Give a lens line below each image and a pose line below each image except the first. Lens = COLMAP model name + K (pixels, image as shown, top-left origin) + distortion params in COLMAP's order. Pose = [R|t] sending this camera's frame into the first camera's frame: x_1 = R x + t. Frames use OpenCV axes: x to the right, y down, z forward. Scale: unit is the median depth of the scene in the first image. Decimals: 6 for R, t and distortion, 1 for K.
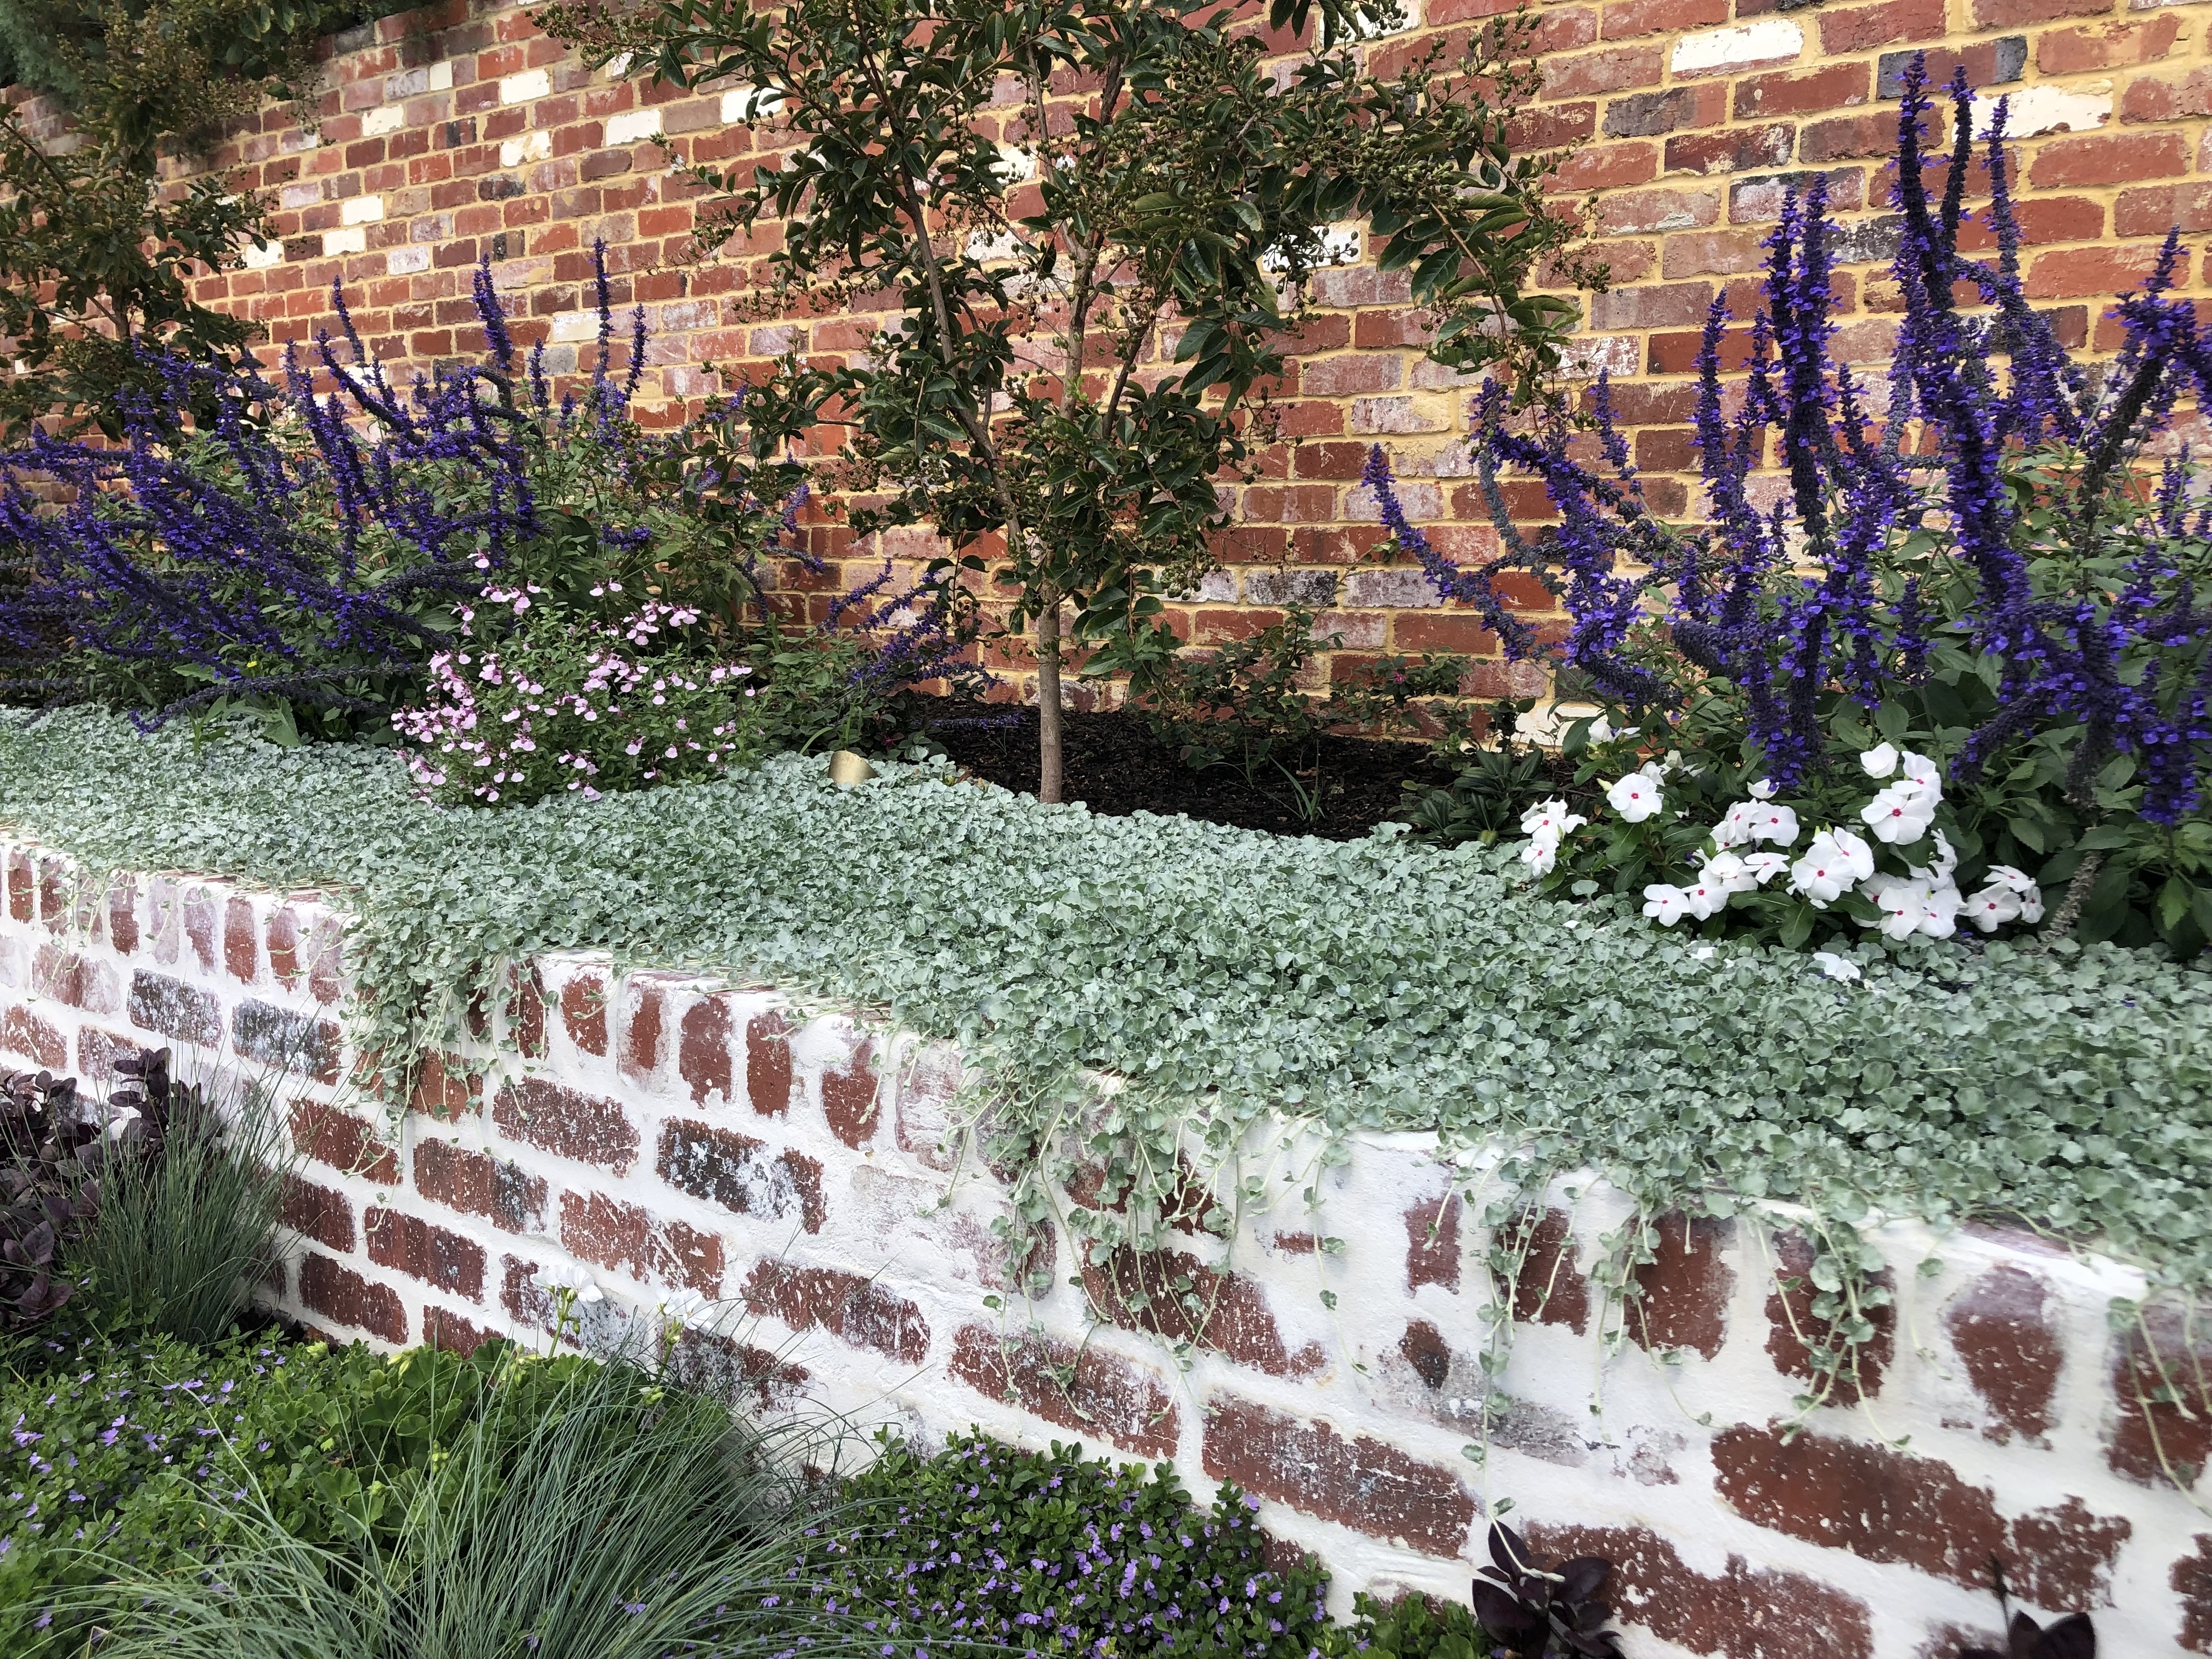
lens RADIAL K [[1825.4, 0, 1100.6], [0, 1825.4, 829.6], [0, 0, 1]] dist [-0.004549, -0.000303]
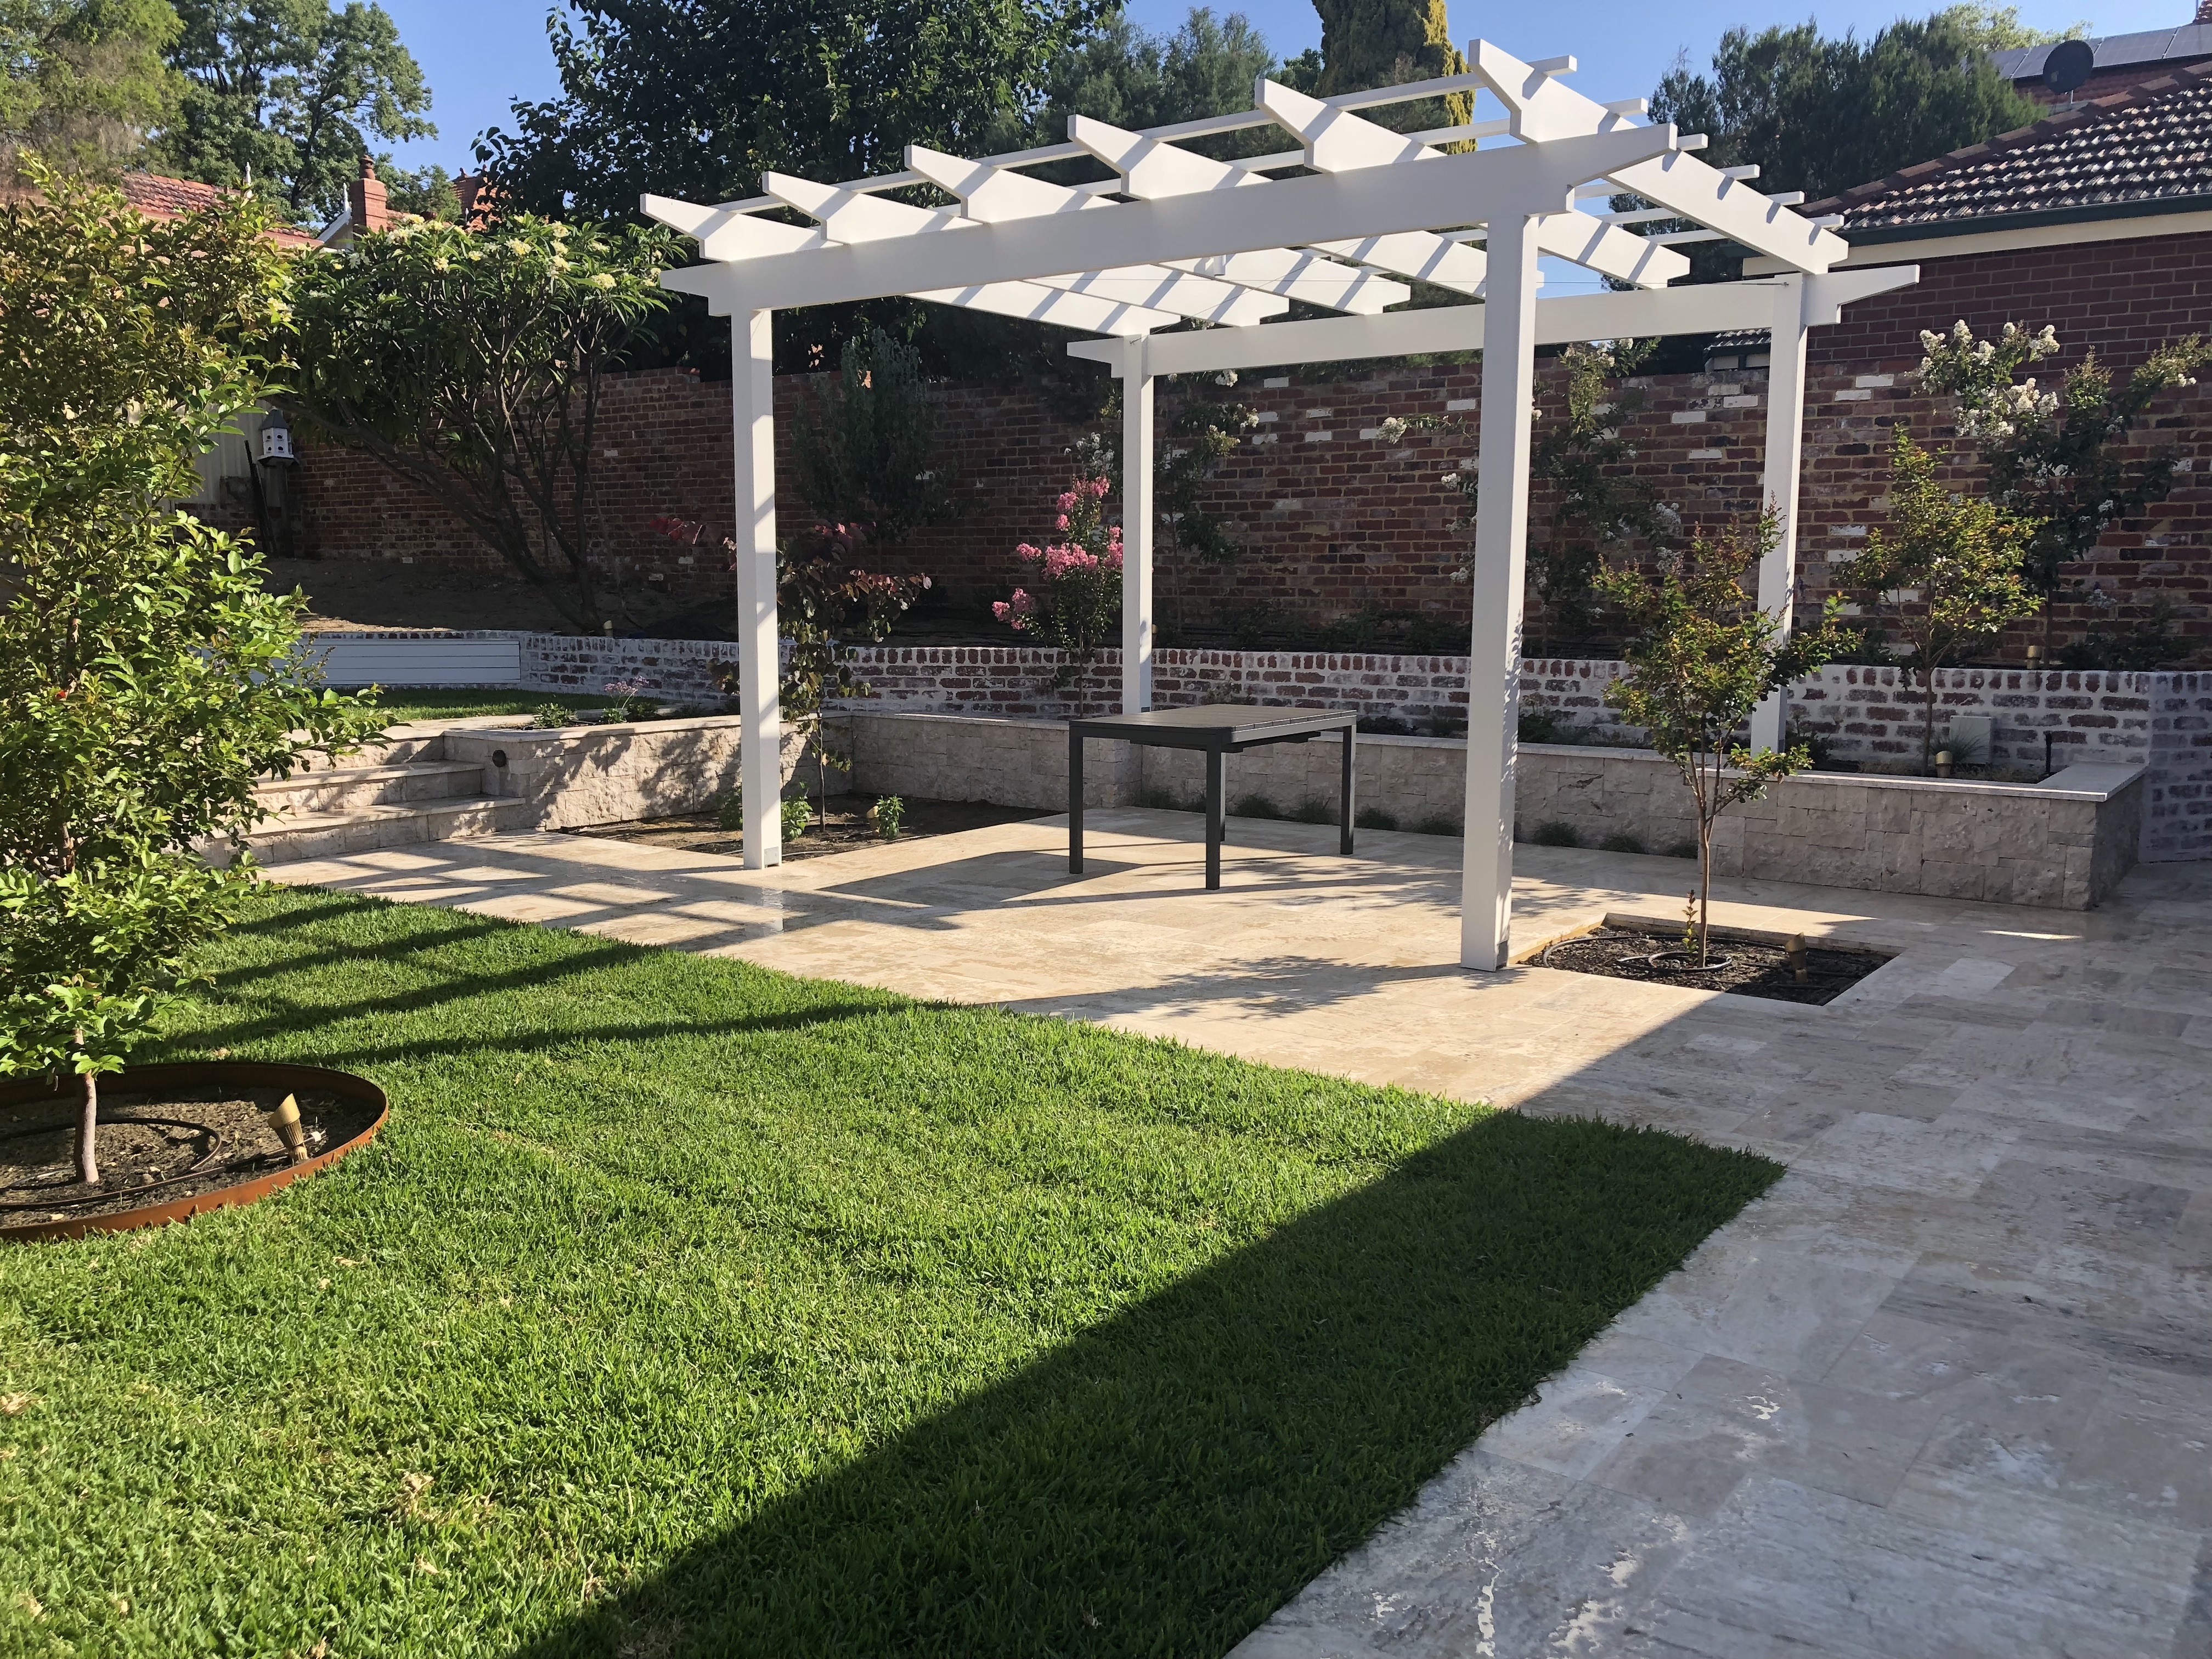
lens RADIAL K [[1872.4, 0, 995.2], [0, 1872.4, 826.3], [0, 0, 1]] dist [-0.058658, 0.071853]
pose [[0.999299, -0.016099, -0.033812, -2.062831], [0.016034, 0.999869, -0.002178, 0.686099], [0.033843, 0.001634, 0.999426, -5.934353]]
